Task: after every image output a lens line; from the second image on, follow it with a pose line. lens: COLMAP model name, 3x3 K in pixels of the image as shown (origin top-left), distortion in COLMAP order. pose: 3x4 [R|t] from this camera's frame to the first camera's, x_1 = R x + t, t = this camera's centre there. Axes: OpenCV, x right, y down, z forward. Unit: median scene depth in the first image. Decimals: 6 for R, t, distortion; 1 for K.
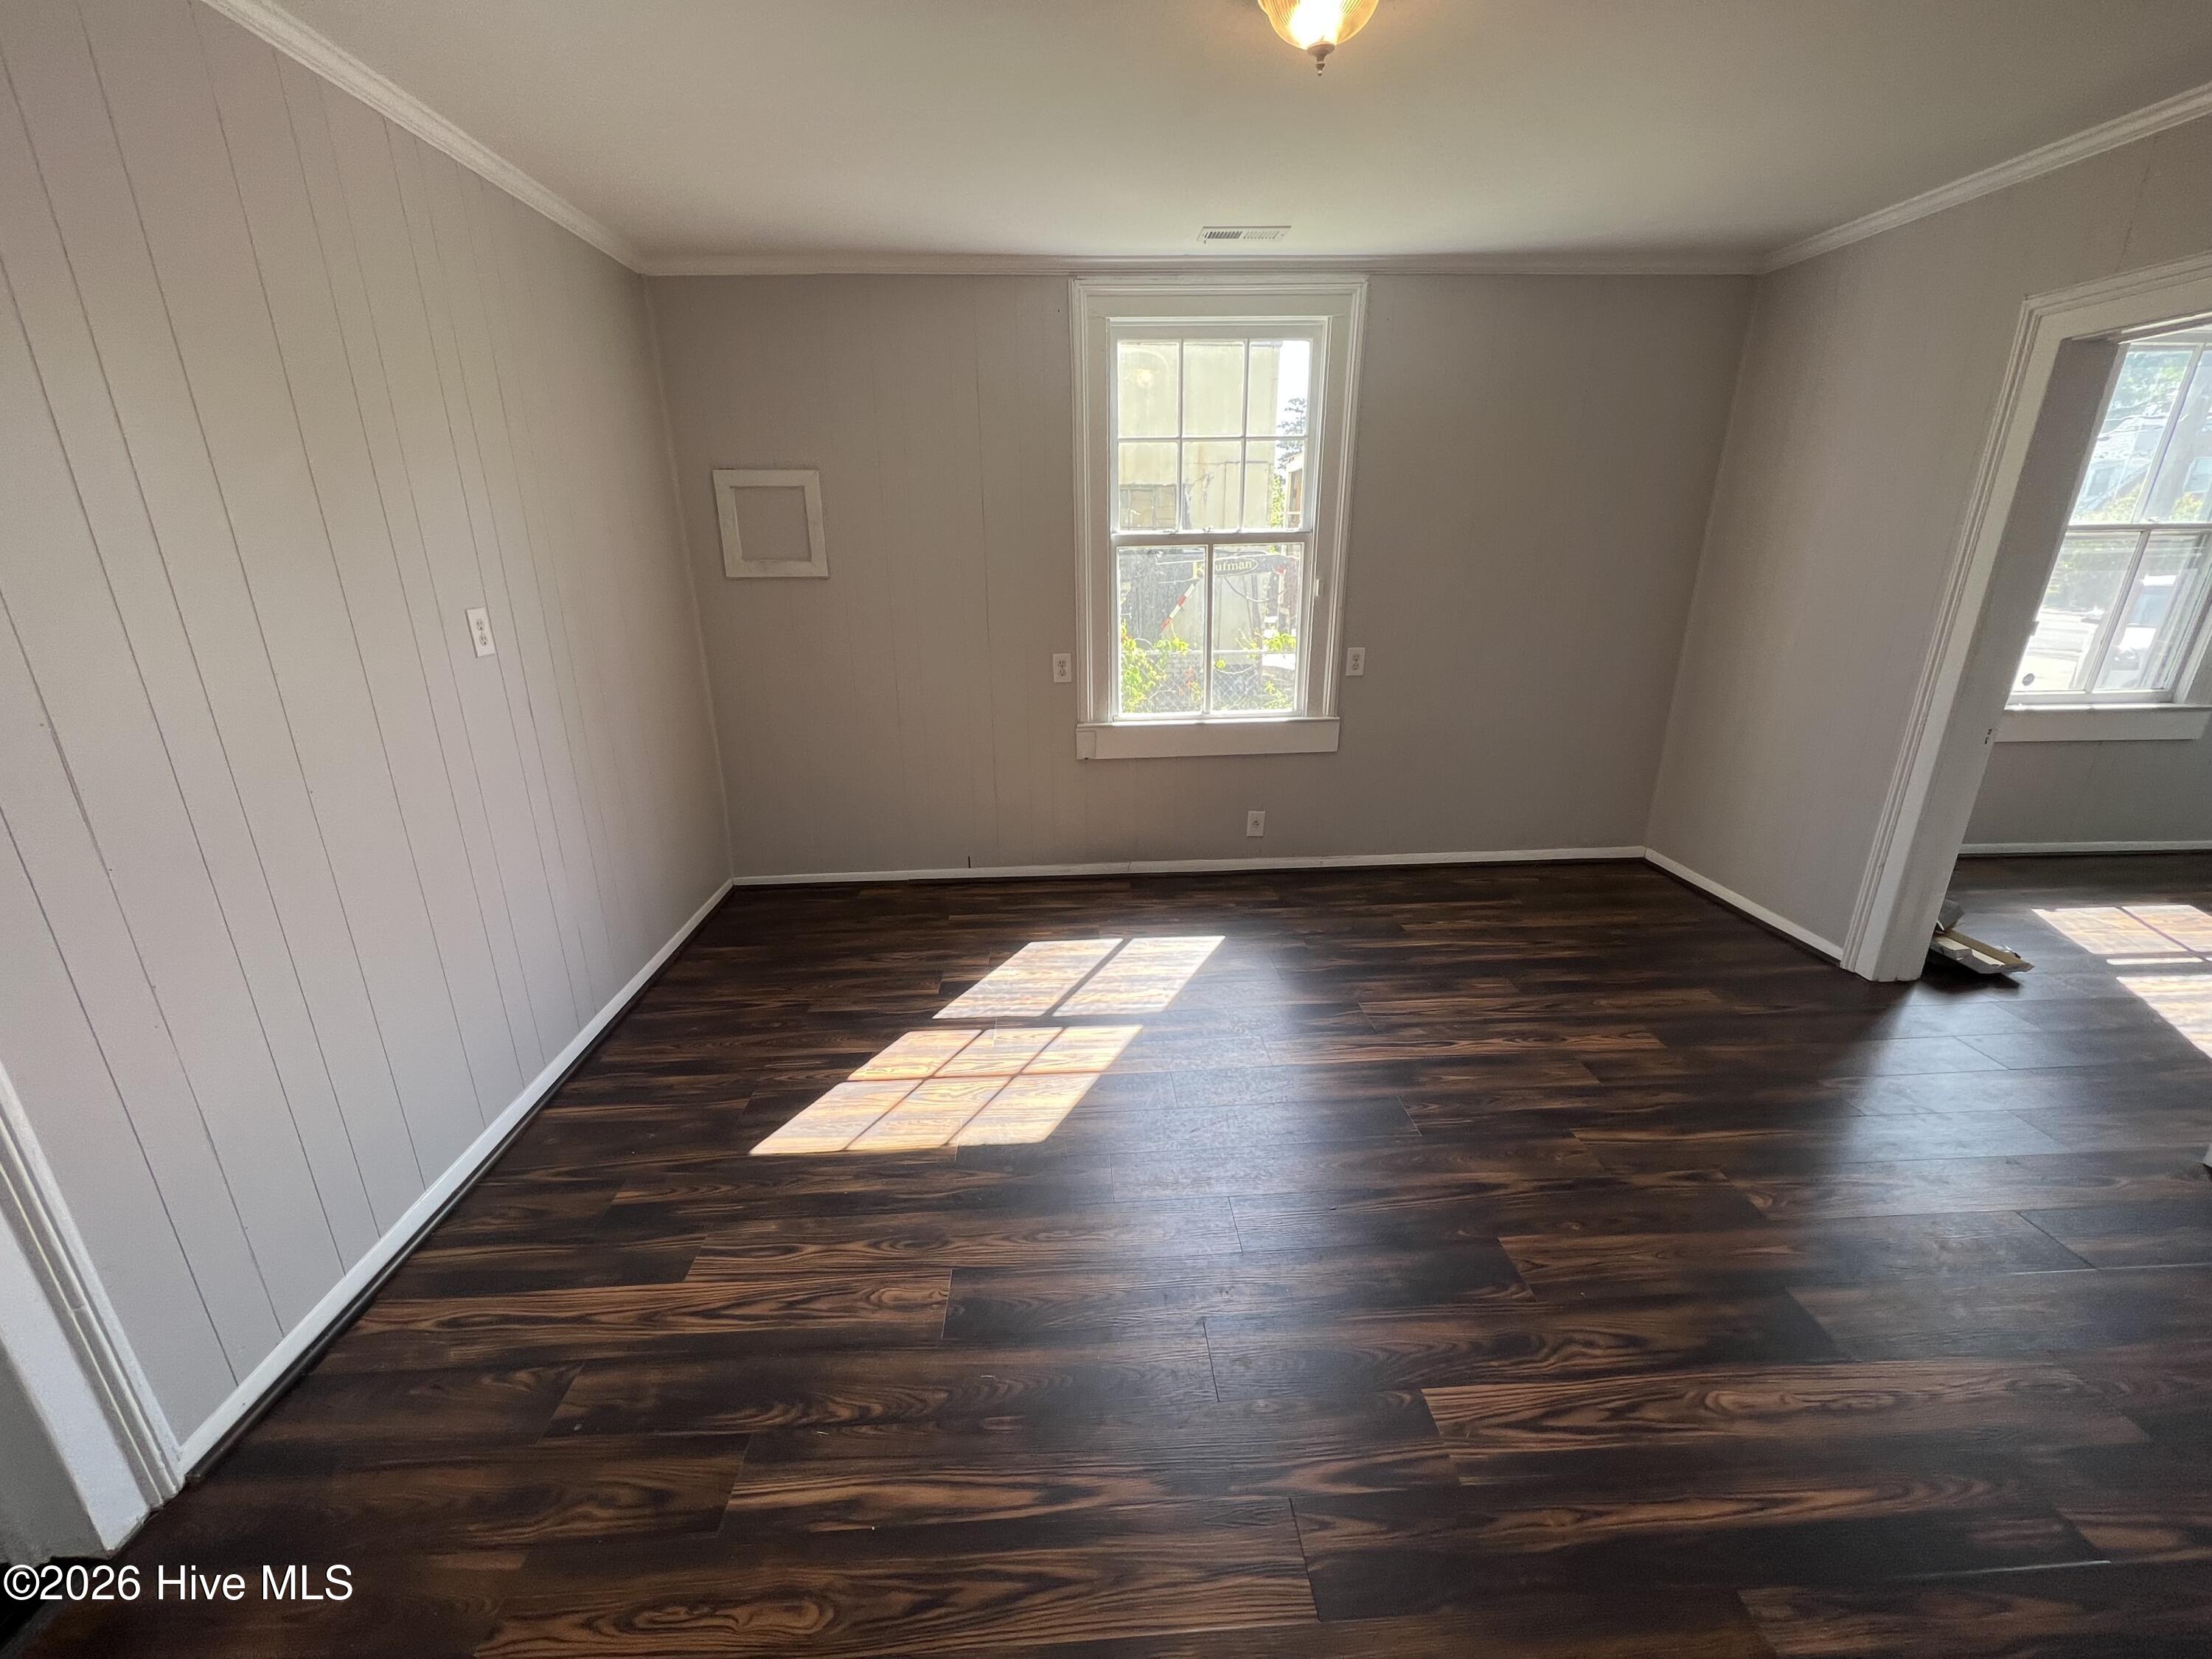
lens RADIAL K [[882.6, 0, 1108.1], [0, 882.6, 852.9], [0, 0, 1]] dist [-0.001027, -0.000337]
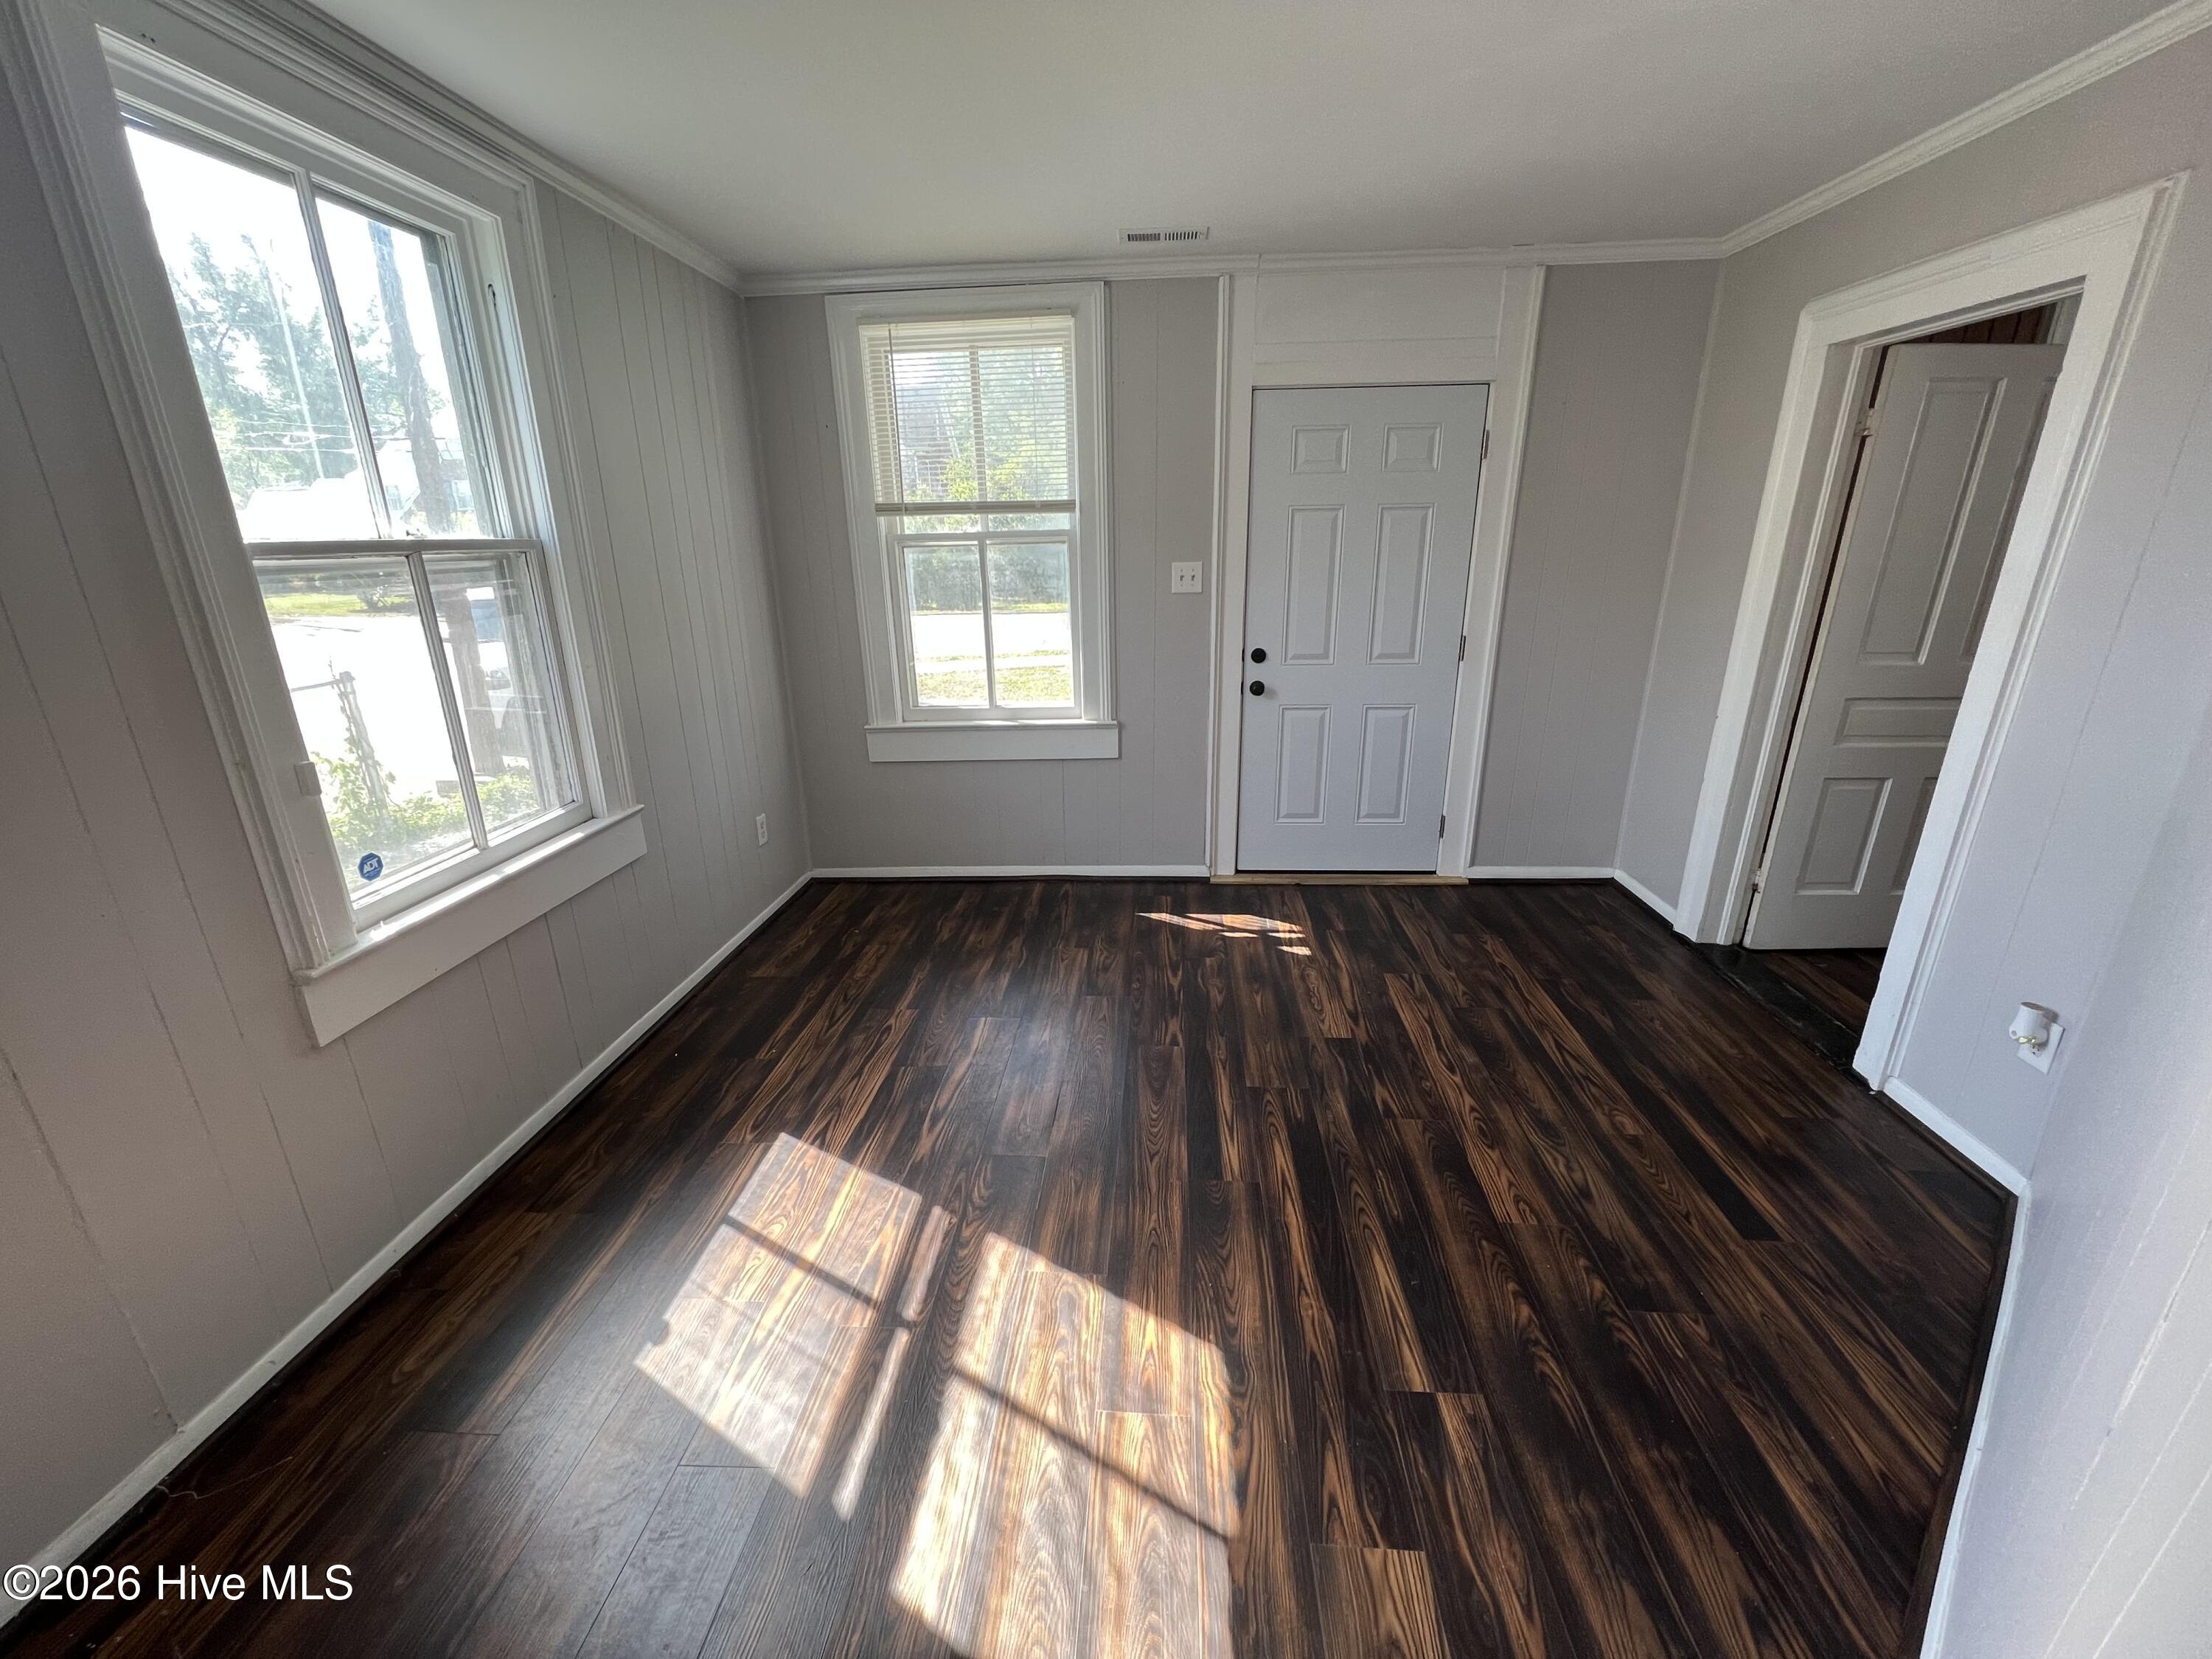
lens RADIAL K [[882.6, 0, 1097.6], [0, 882.6, 832.9], [0, 0, 1]] dist [-0.001027, -0.000337]
pose [[0.116251, -0.298773, 0.947217, 0.659709], [0.338430, 0.908528, 0.245034, -0.199074], [-0.933783, 0.292081, 0.206731, 0.545529]]
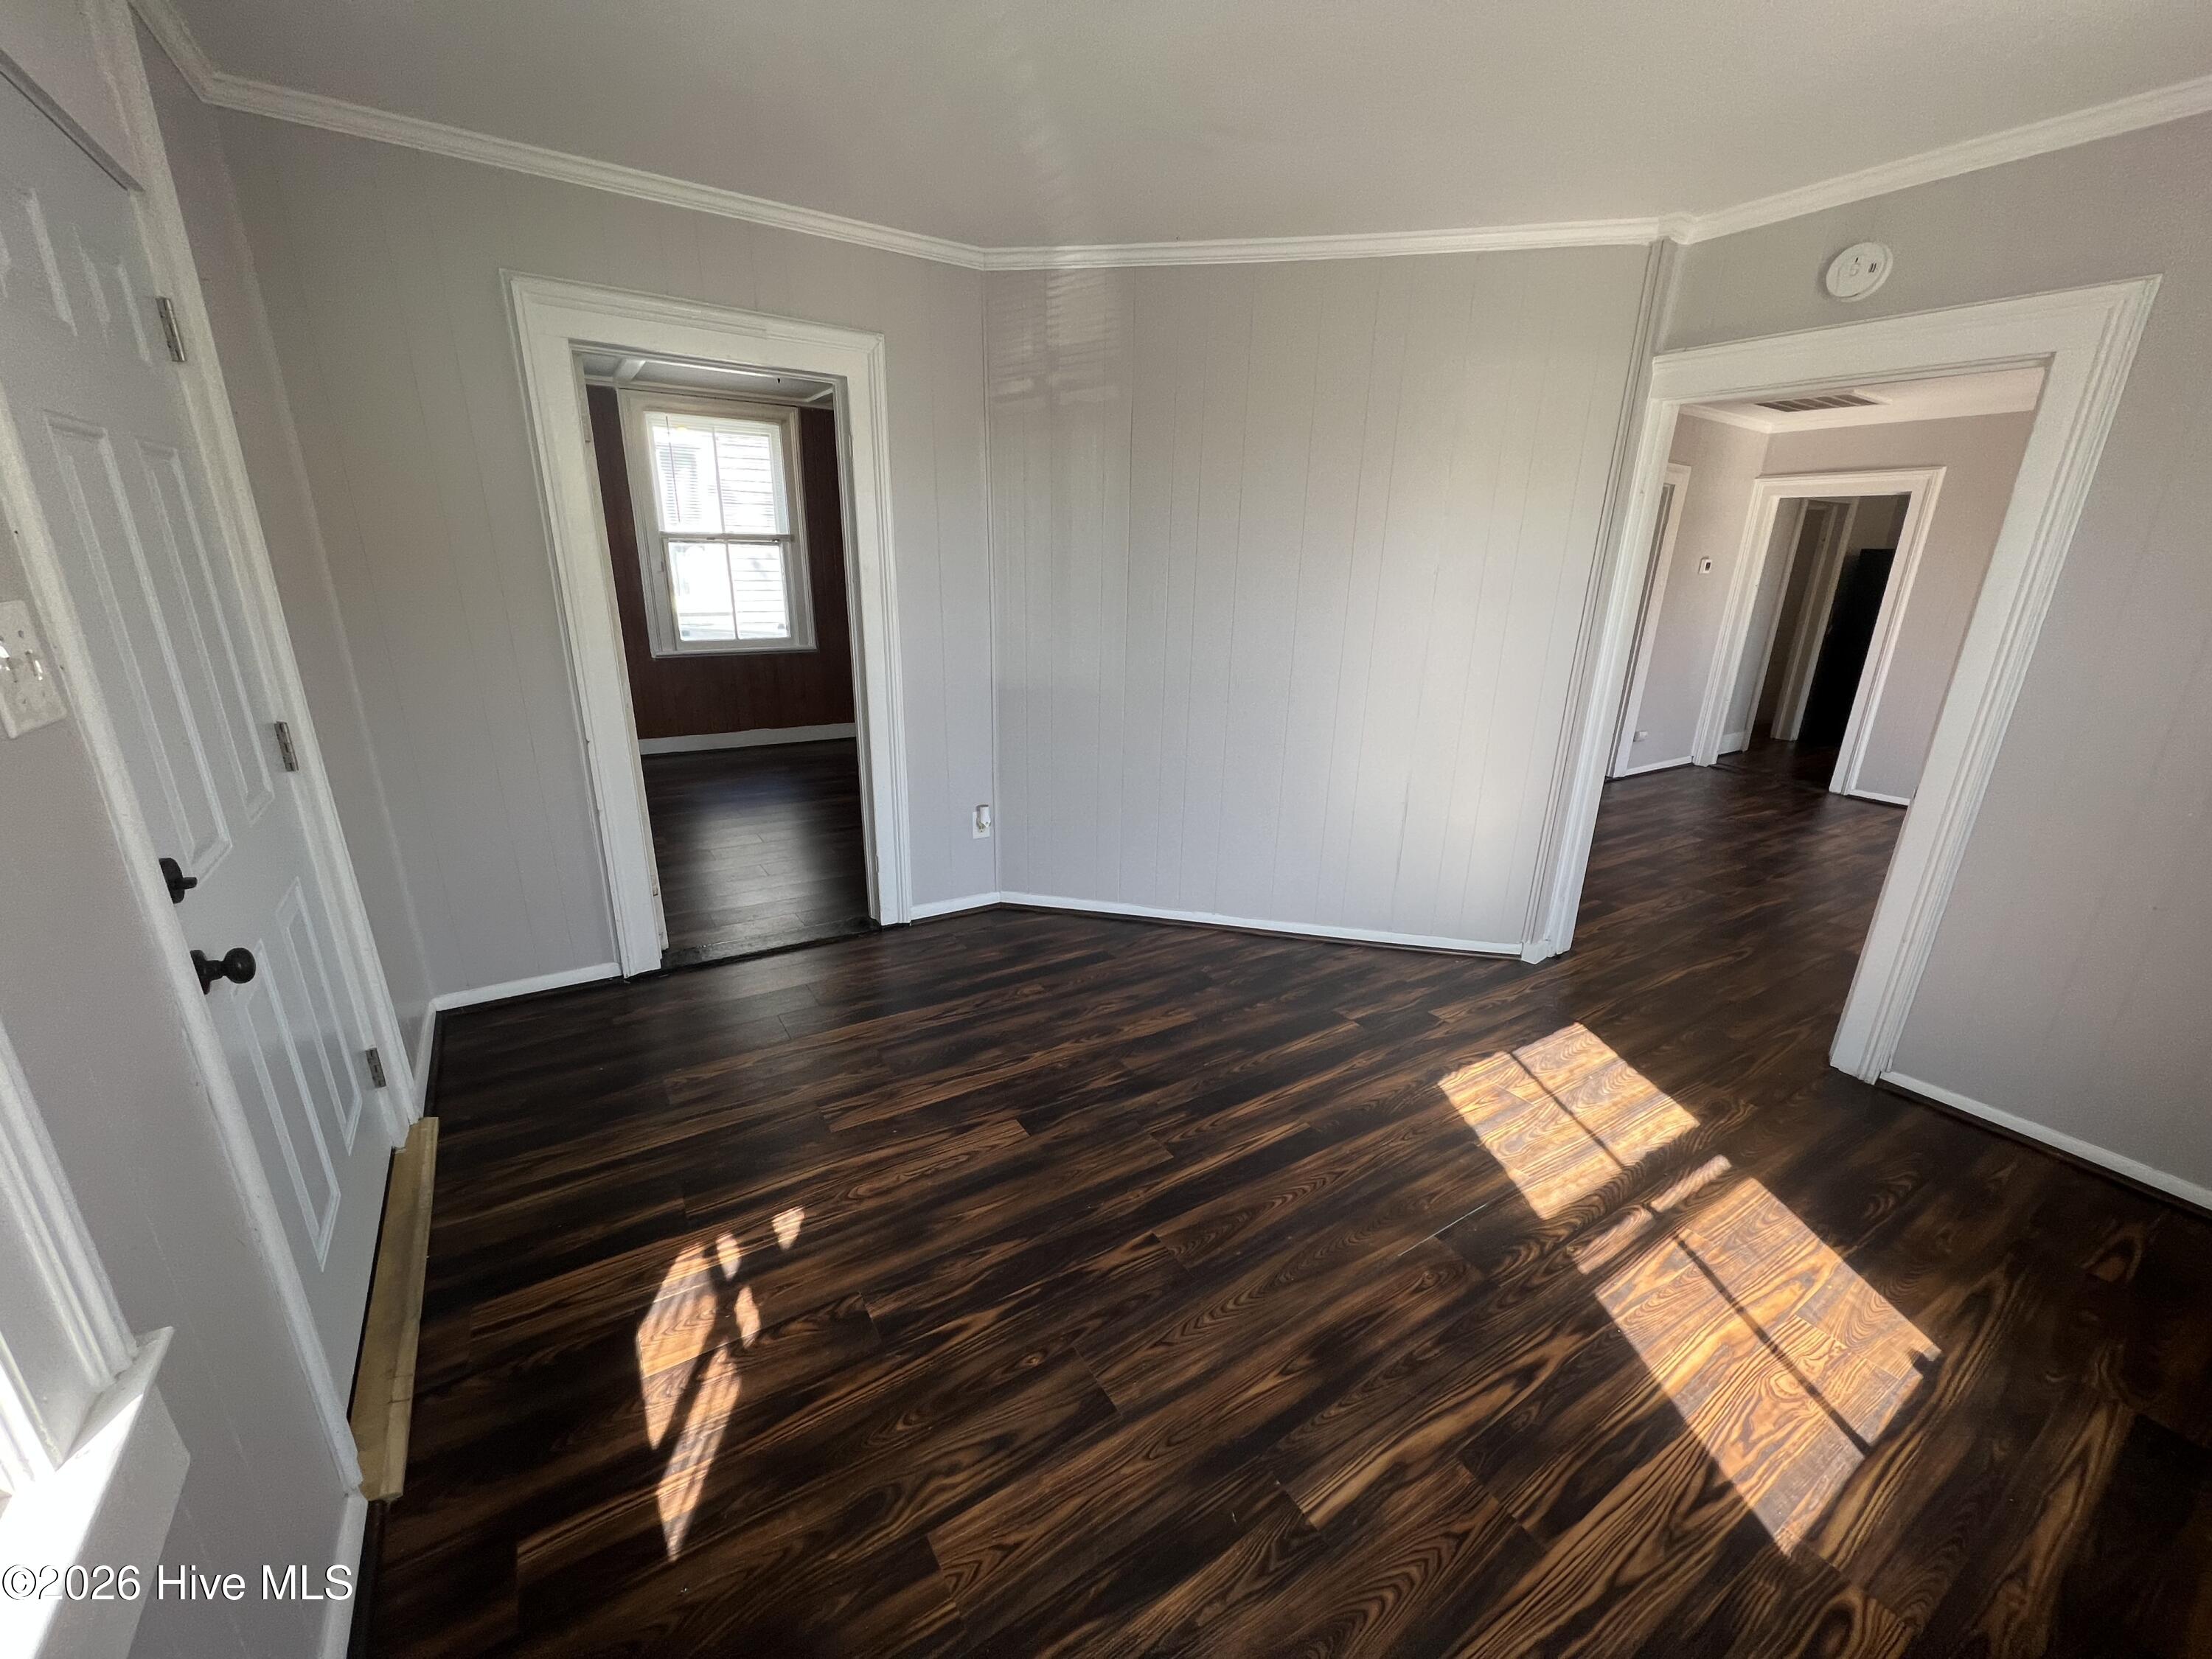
lens RADIAL K [[882.6, 0, 1103.5], [0, 882.6, 837.5], [0, 0, 1]] dist [-0.001027, -0.000337]
pose [[-0.866064, 0.154344, -0.475510, 1.480547], [-0.170145, 0.803371, 0.570654, -0.321463], [0.470088, 0.575129, -0.669510, 0.864274]]
